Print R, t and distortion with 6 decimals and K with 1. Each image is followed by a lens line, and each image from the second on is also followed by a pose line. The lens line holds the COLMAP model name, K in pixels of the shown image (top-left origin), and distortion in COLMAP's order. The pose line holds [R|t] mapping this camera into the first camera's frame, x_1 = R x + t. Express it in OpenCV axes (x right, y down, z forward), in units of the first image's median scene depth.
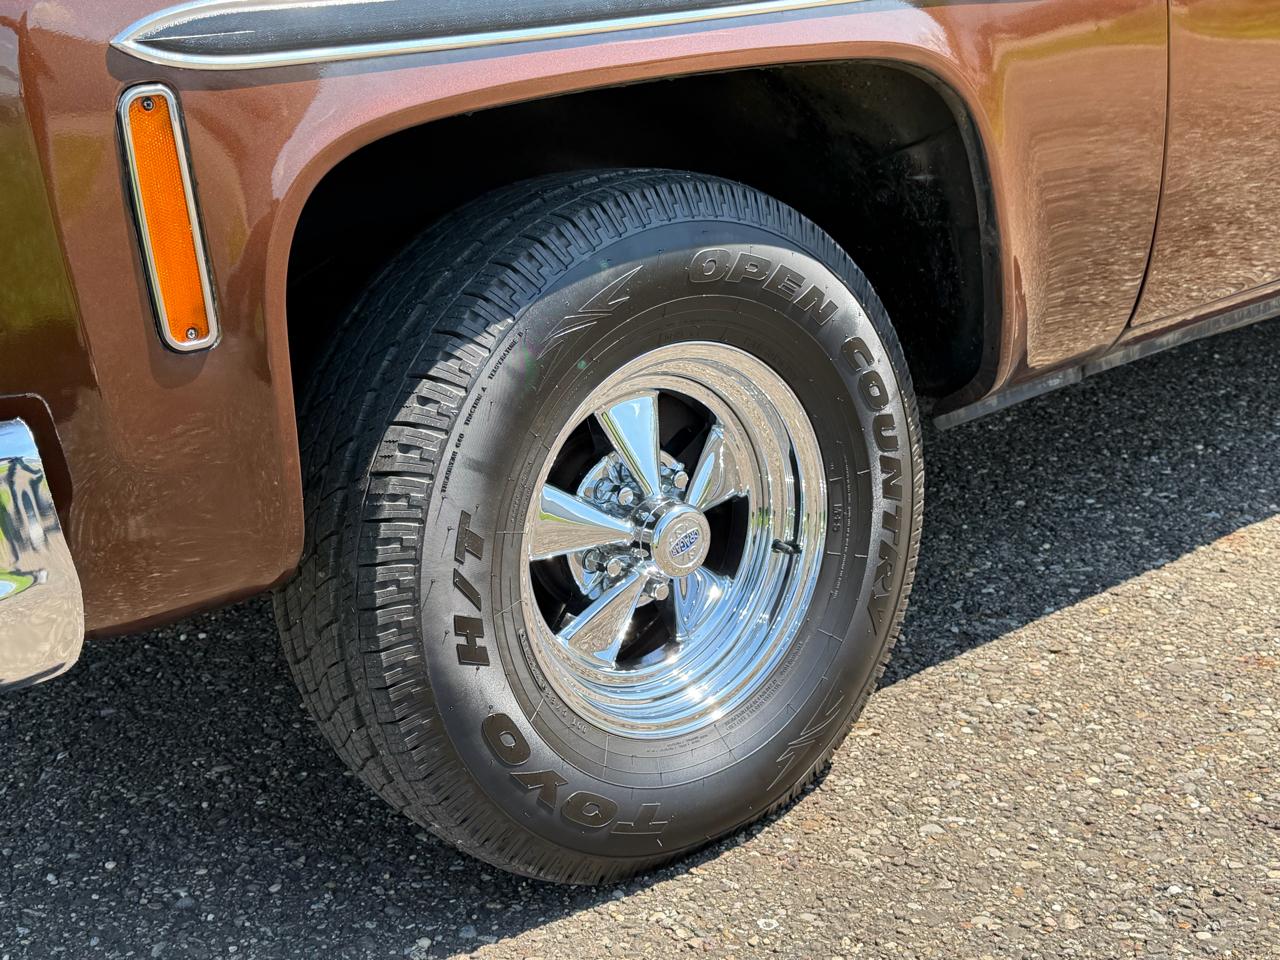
lens RADIAL K [[1549.2, 0, 643.4], [0, 1549.2, 482.9], [0, 0, 1]] dist [0.192678, -0.460216]
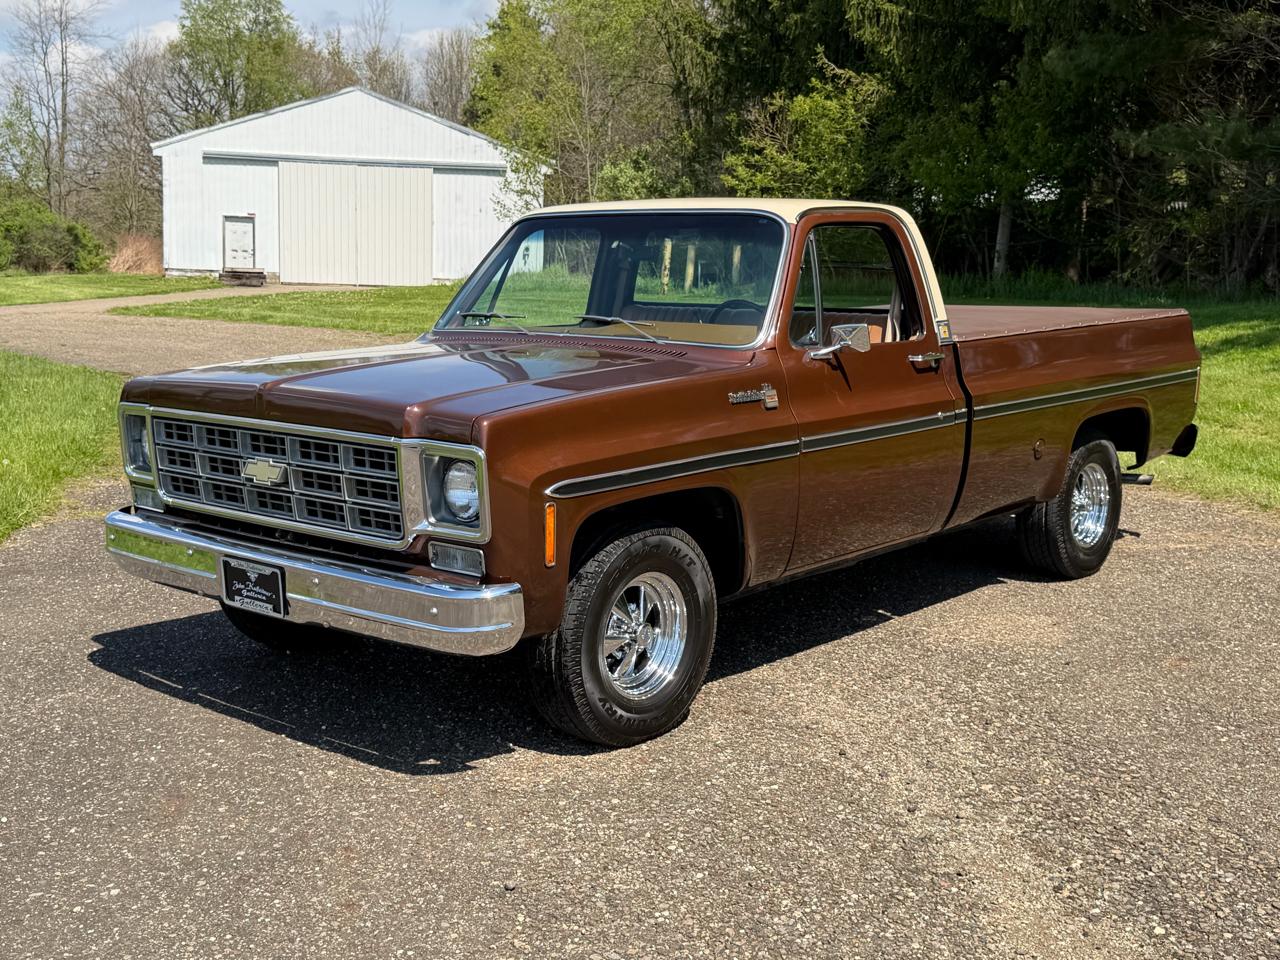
lens RADIAL K [[1466.2, 0, 639.4], [0, 1466.2, 483.9], [0, 0, 1]] dist [0.184746, -0.371560]
pose [[0.980482, 0.066050, 0.185184, -0.529063], [-0.041222, 0.990008, -0.134853, 0.135473], [-0.192240, 0.124587, 0.973407, -1.820556]]
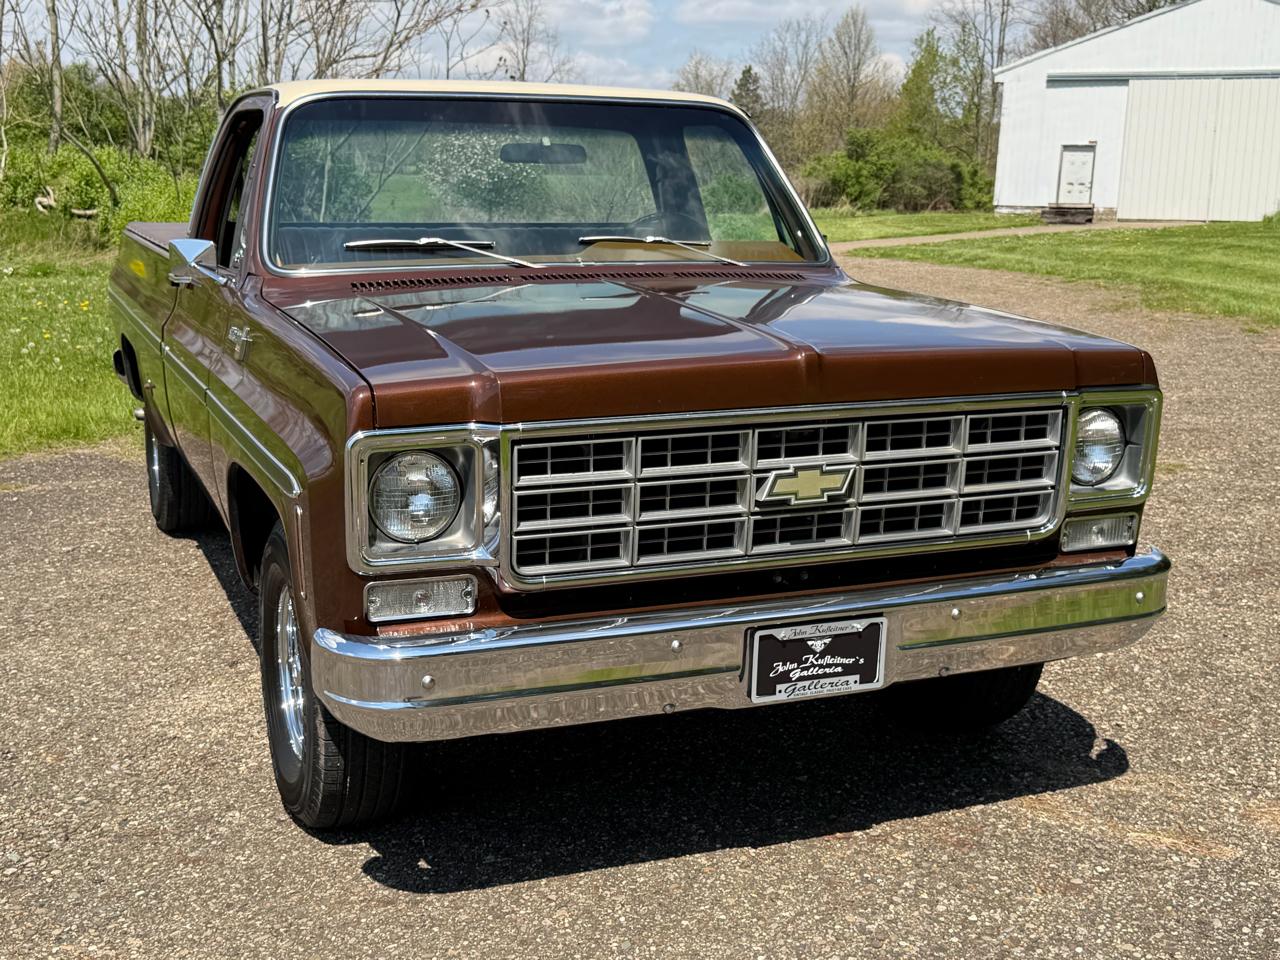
lens RADIAL K [[1549.2, 0, 643.4], [0, 1549.2, 482.9], [0, 0, 1]] dist [0.192678, -0.460216]
pose [[0.289699, -0.095635, 0.952328, -2.579913], [0.232043, 0.972329, 0.027056, -0.332329], [-0.928564, 0.213143, 0.303874, 0.619994]]
